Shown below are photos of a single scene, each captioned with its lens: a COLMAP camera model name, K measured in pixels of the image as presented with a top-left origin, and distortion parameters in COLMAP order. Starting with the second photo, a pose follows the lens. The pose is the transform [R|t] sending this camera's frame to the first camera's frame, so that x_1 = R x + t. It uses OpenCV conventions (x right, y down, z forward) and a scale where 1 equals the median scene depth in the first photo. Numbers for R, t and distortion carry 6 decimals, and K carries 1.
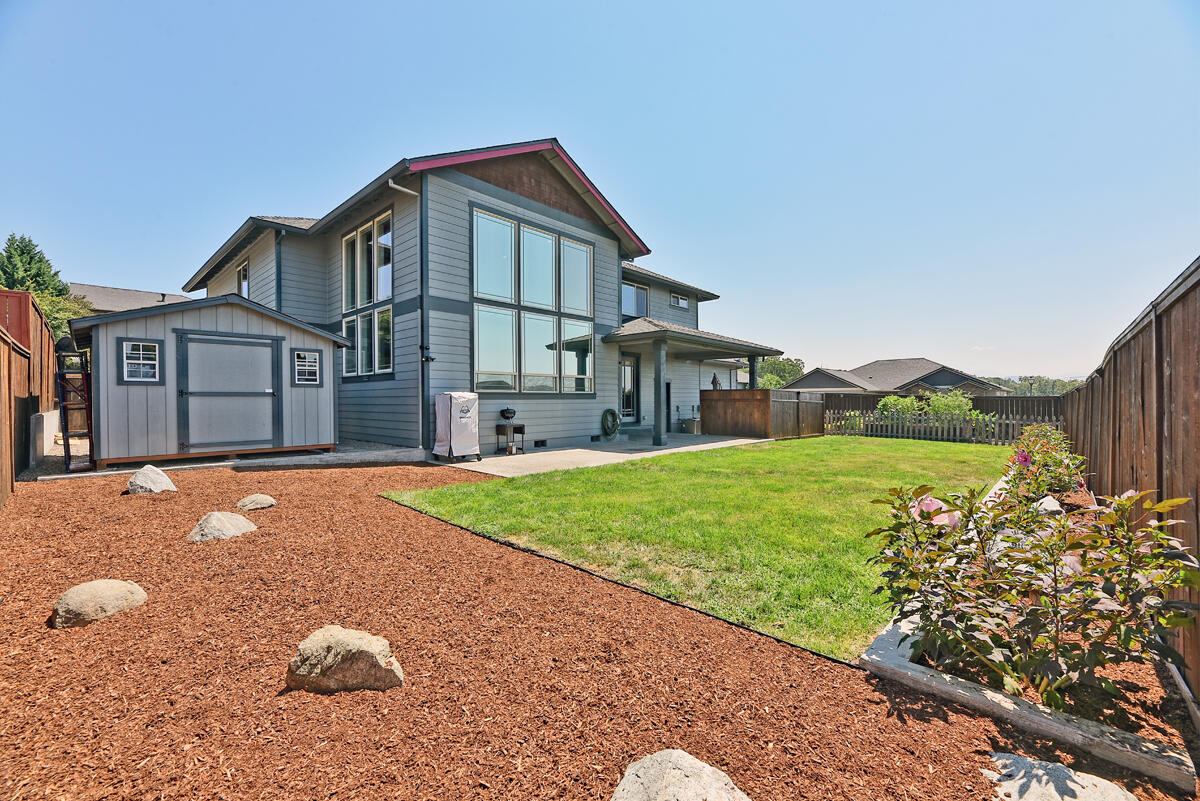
lens RADIAL K [[484.9, 0, 604.6], [0, 484.9, 405.3], [0, 0, 1]] dist [-0.003540, -0.000649]
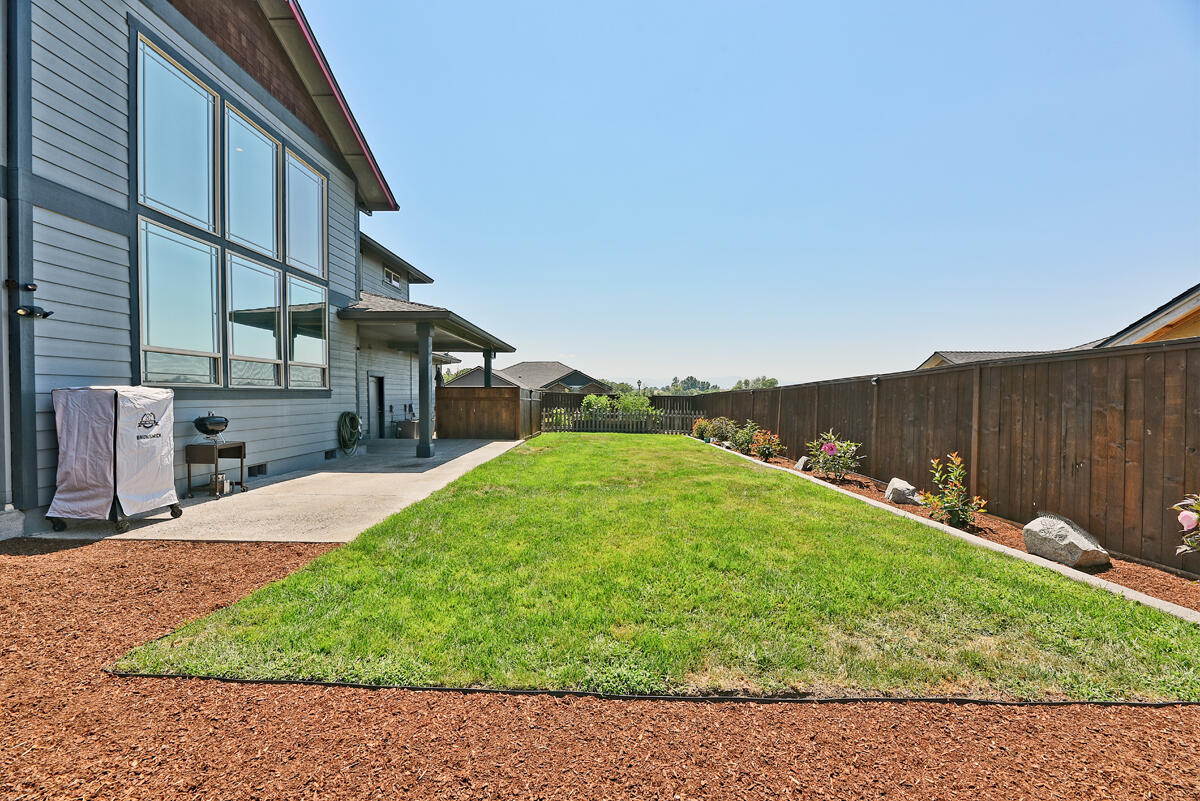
lens RADIAL K [[484.9, 0, 600.5], [0, 484.9, 403.5], [0, 0, 1]] dist [-0.003540, -0.000649]
pose [[0.743734, -0.007539, 0.668433, -0.240083], [0.005125, 0.999971, 0.005575, -0.008446], [-0.668456, -0.000721, 0.743751, 0.271436]]
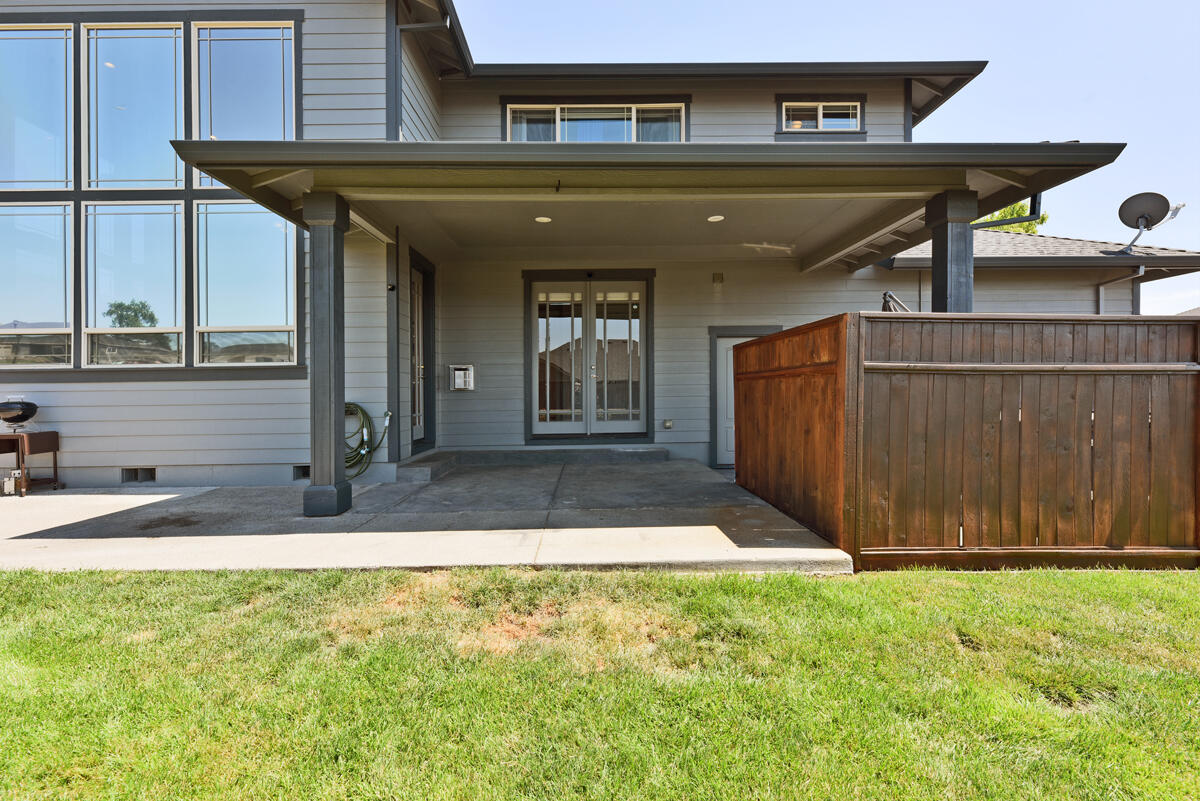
lens RADIAL K [[530.9, 0, 597.8], [0, 530.9, 395.5], [0, 0, 1]] dist [-0.001966, -0.000250]
pose [[0.681928, -0.002501, -0.731415, 0.607328], [0.001266, 0.999997, -0.002239, 0.003477], [0.731418, 0.000601, 0.681929, 1.067801]]
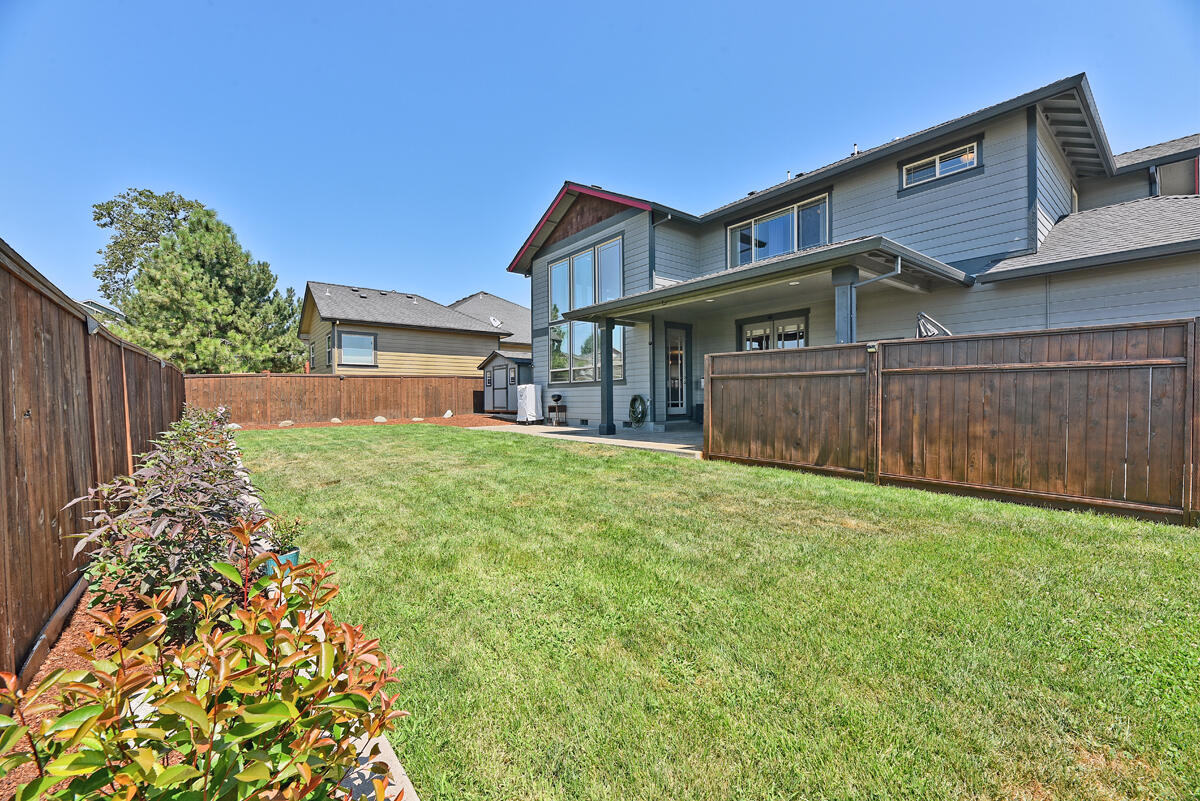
lens RADIAL K [[484.9, 0, 604.6], [0, 484.9, 401.6], [0, 0, 1]] dist [-0.003540, -0.000649]
pose [[-0.147389, 0.010232, -0.989026, 1.203195], [-0.000694, 0.999945, 0.010449, 0.013700], [0.989078, 0.002227, -0.147374, 1.354340]]
